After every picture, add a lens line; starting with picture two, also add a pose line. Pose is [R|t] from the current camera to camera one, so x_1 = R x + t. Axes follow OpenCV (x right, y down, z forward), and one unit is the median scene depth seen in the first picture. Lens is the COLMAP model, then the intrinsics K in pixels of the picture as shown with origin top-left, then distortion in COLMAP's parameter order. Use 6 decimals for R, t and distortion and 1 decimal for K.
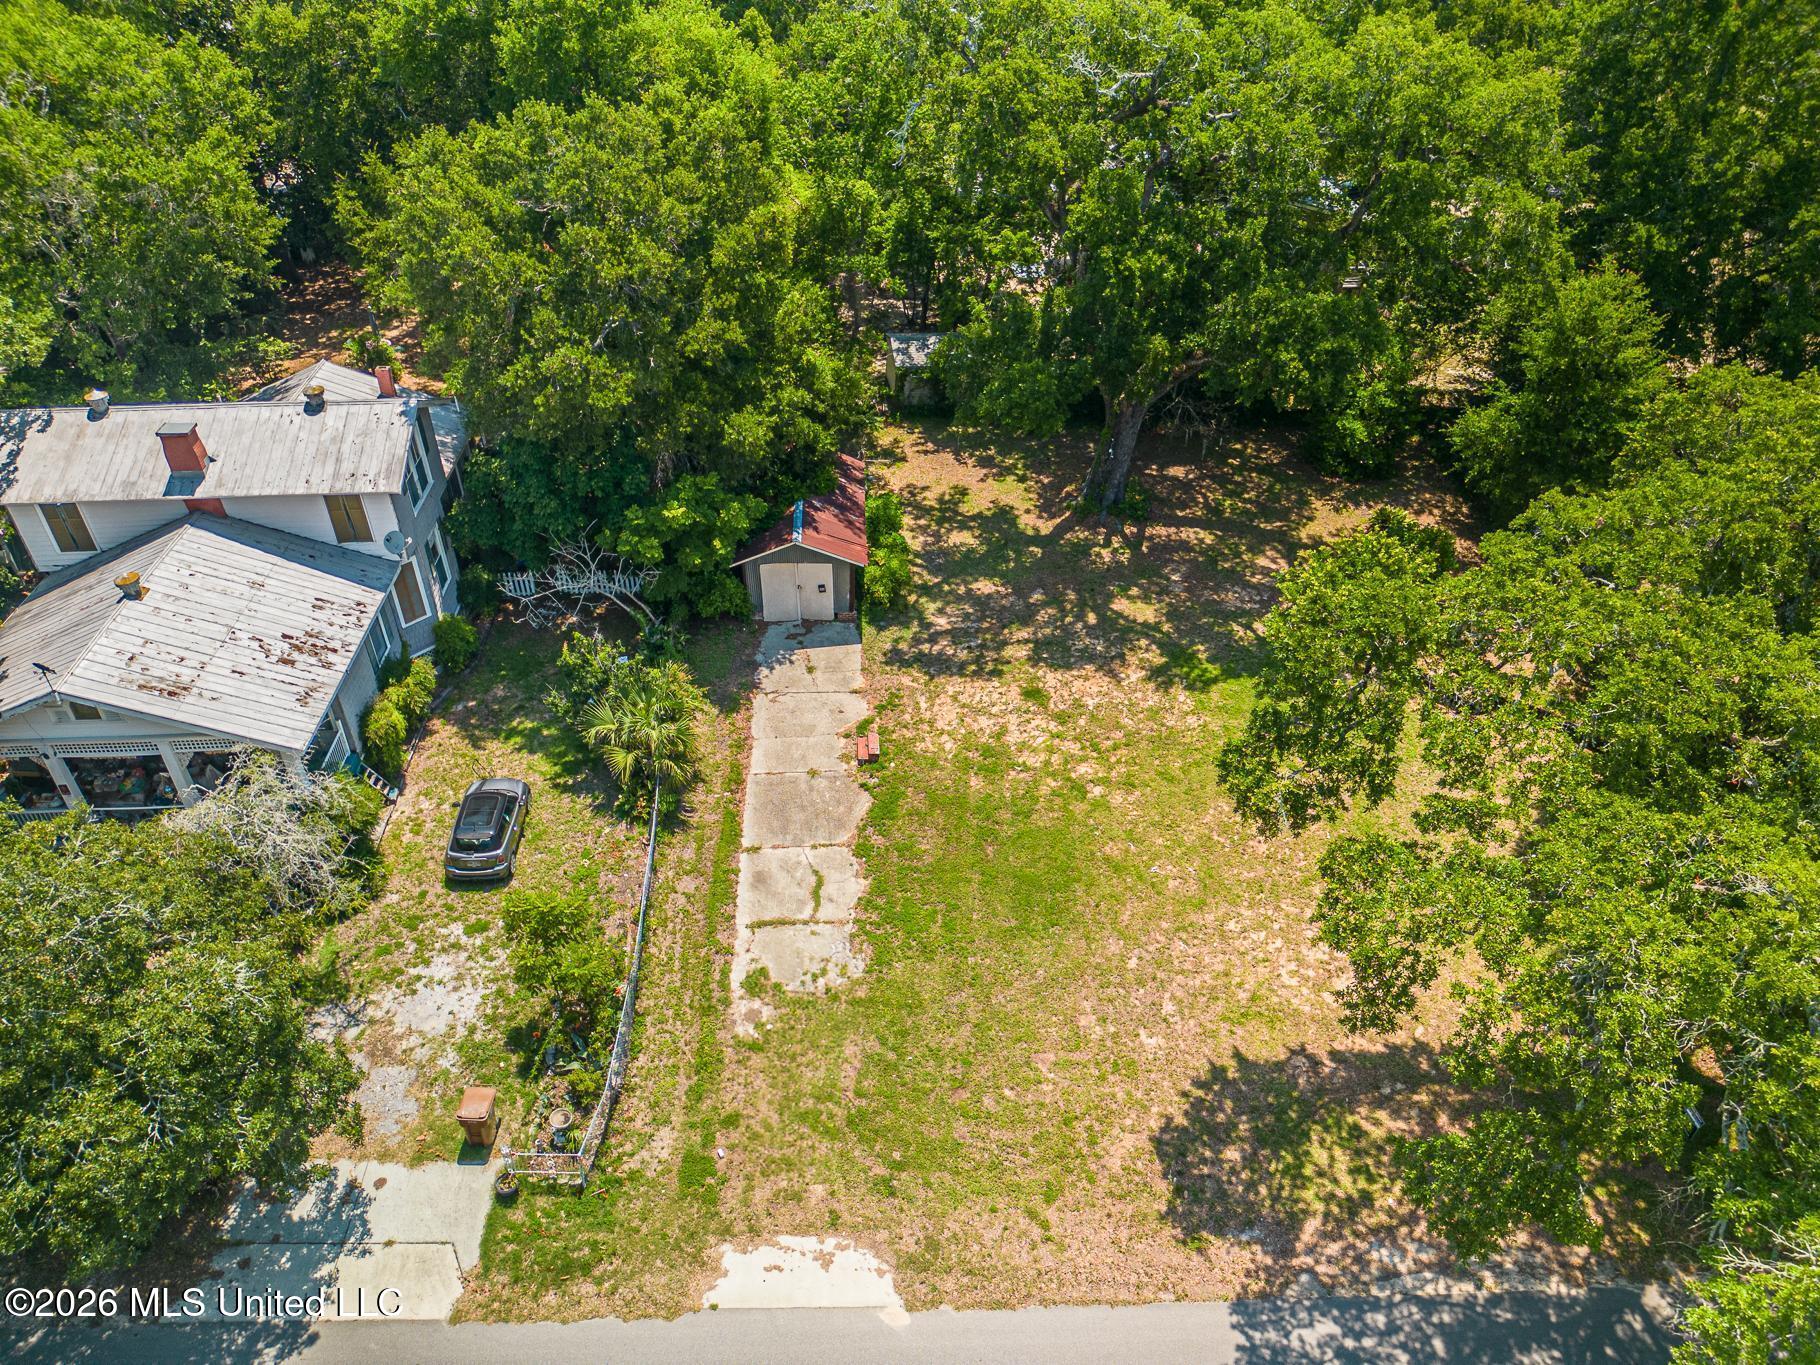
lens RADIAL K [[1271.4, 0, 901.4], [0, 1271.4, 688.0], [0, 0, 1]] dist [0.058424, -0.048363]
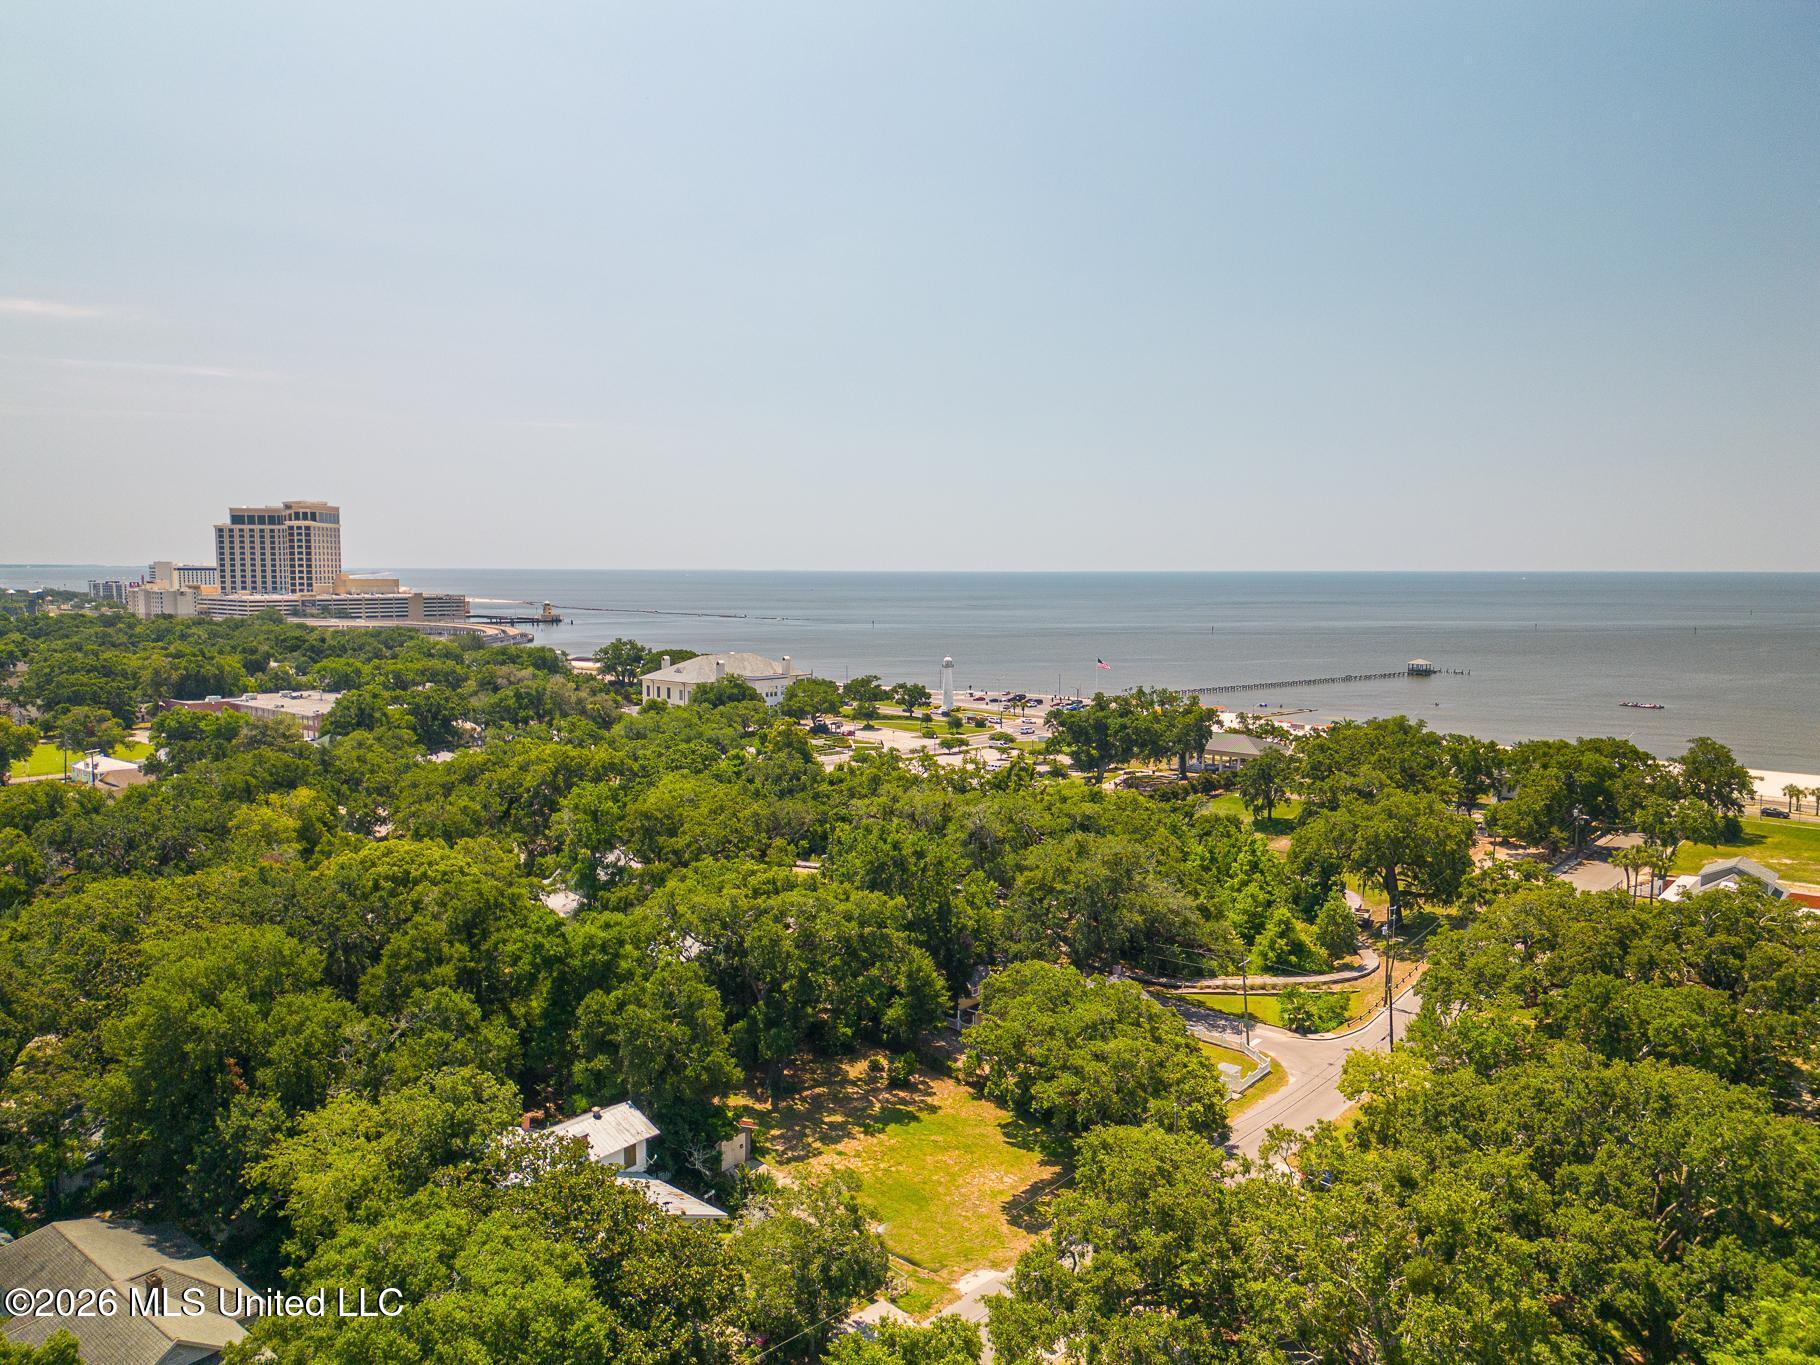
lens RADIAL K [[1271.4, 0, 913.7], [0, 1271.4, 672.9], [0, 0, 1]] dist [0.058424, -0.048363]
pose [[0.675794, -0.044220, 0.735763, -1.738466], [0.429236, 0.835092, -0.344061, 0.156703], [-0.599215, 0.548330, 0.583331, -1.139917]]
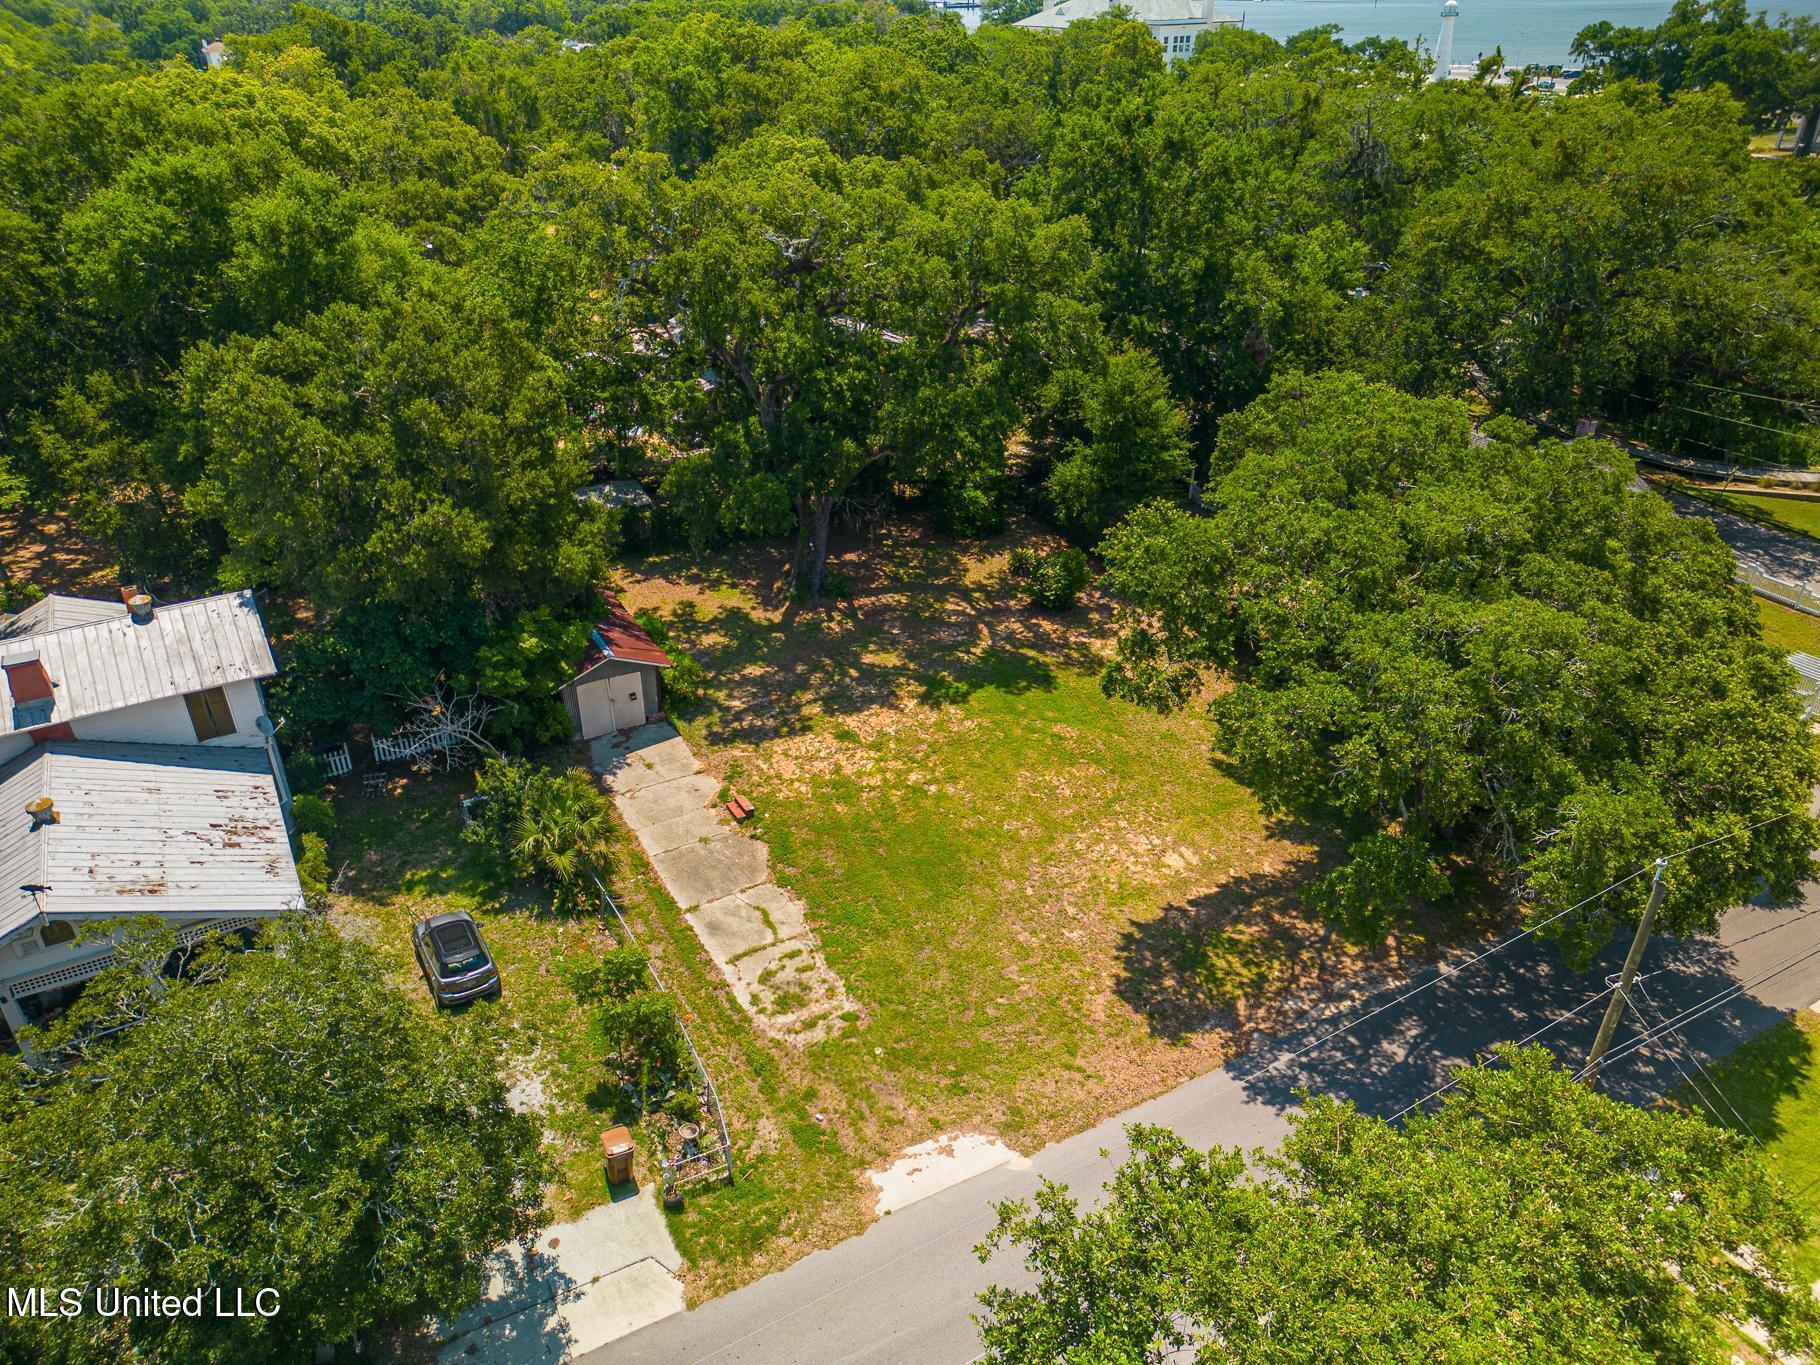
lens RADIAL K [[1271.4, 0, 906.2], [0, 1271.4, 682.0], [0, 0, 1]] dist [0.058424, -0.048363]
pose [[0.889714, -0.223069, 0.398307, -0.337160], [0.275670, 0.957979, -0.079266, 0.073468], [-0.363888, 0.180325, 0.913821, -0.125181]]
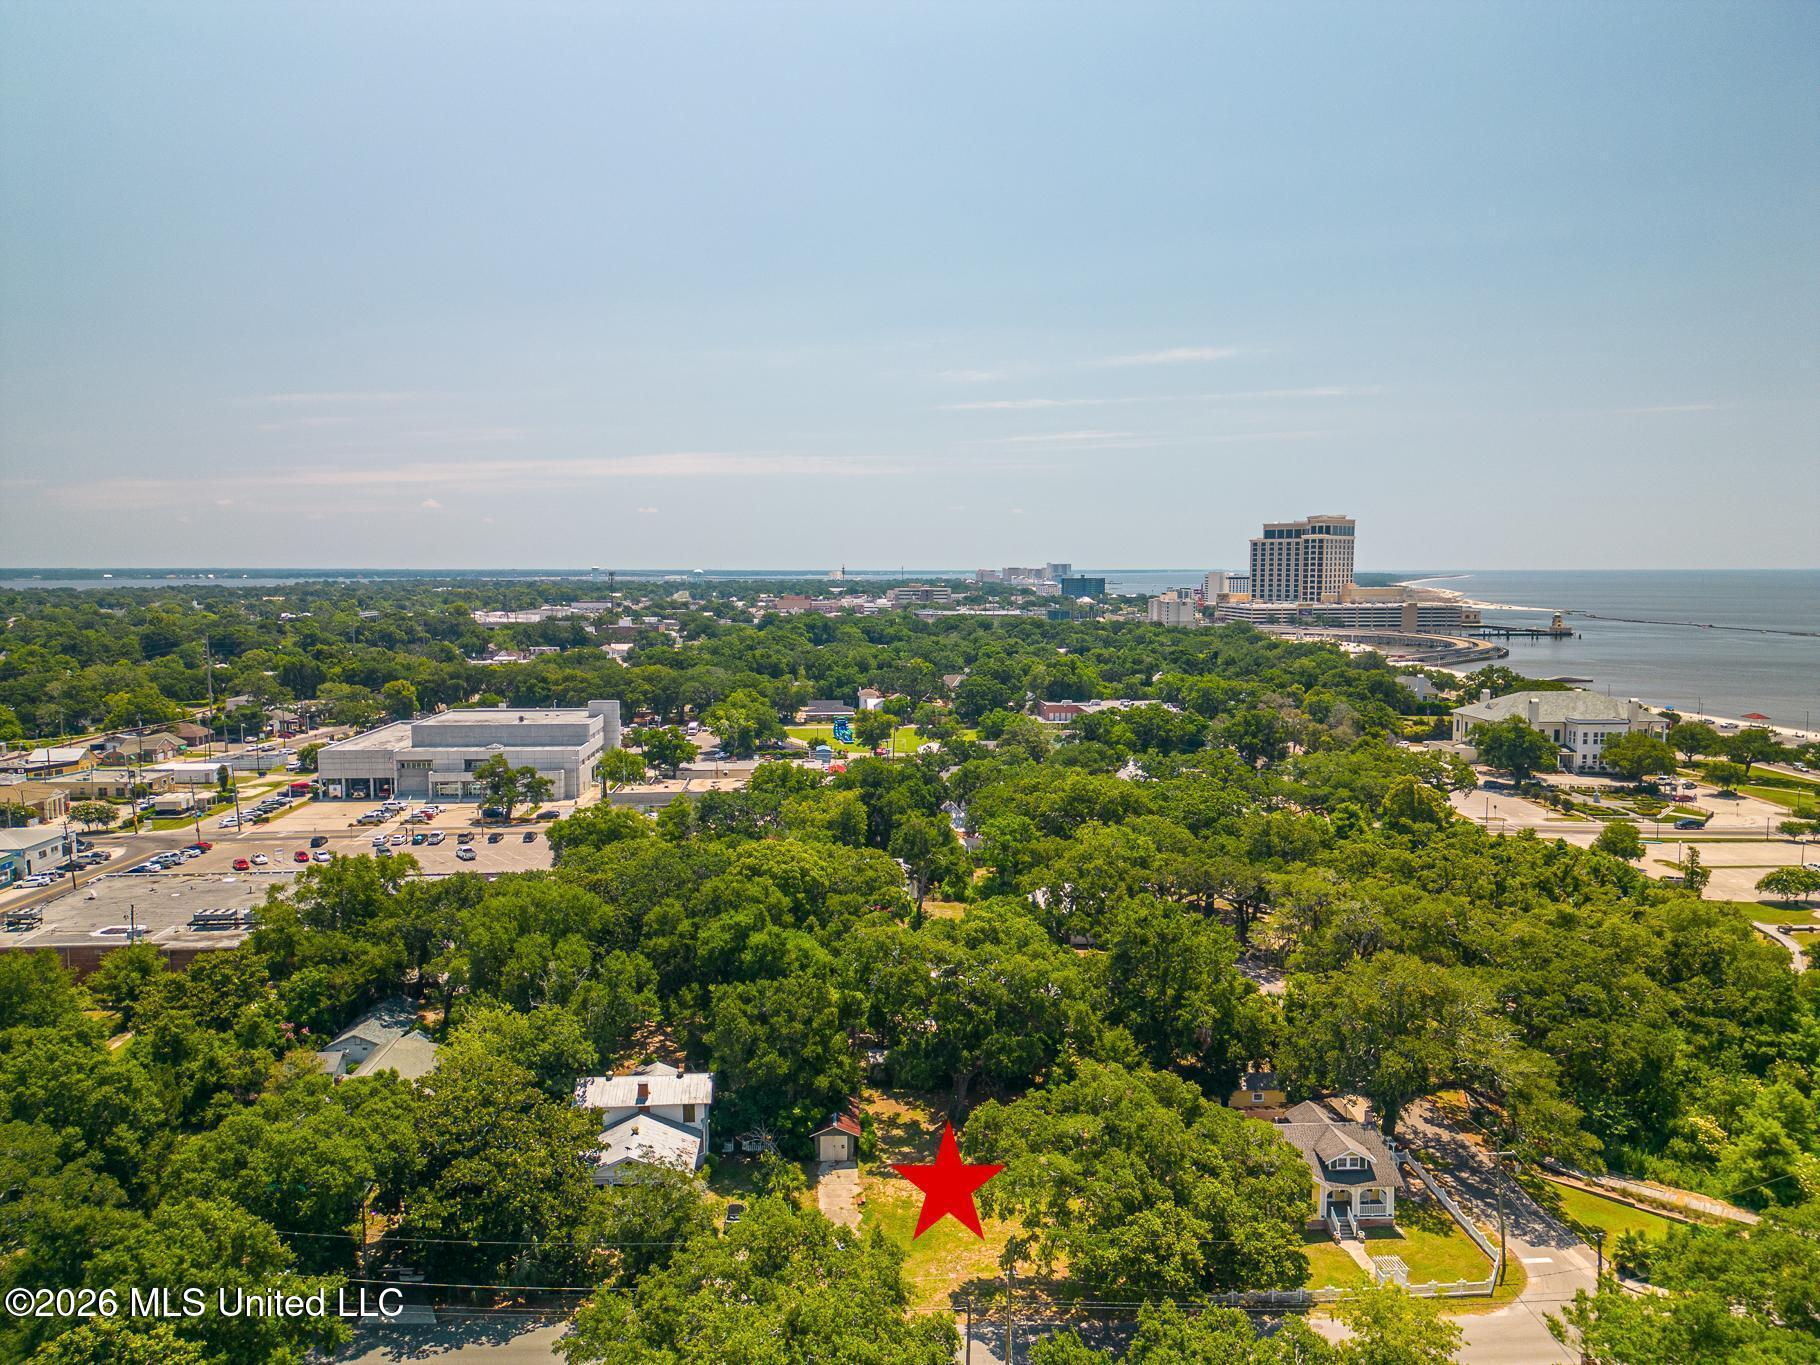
lens RADIAL K [[1271.4, 0, 908.0], [0, 1271.4, 691.6], [0, 0, 1]] dist [0.058424, -0.048363]
pose [[0.999555, 0.006600, 0.029102, -0.013004], [0.009448, 0.855065, -0.518434, 0.572234], [-0.028306, 0.518478, 0.854622, -2.048793]]
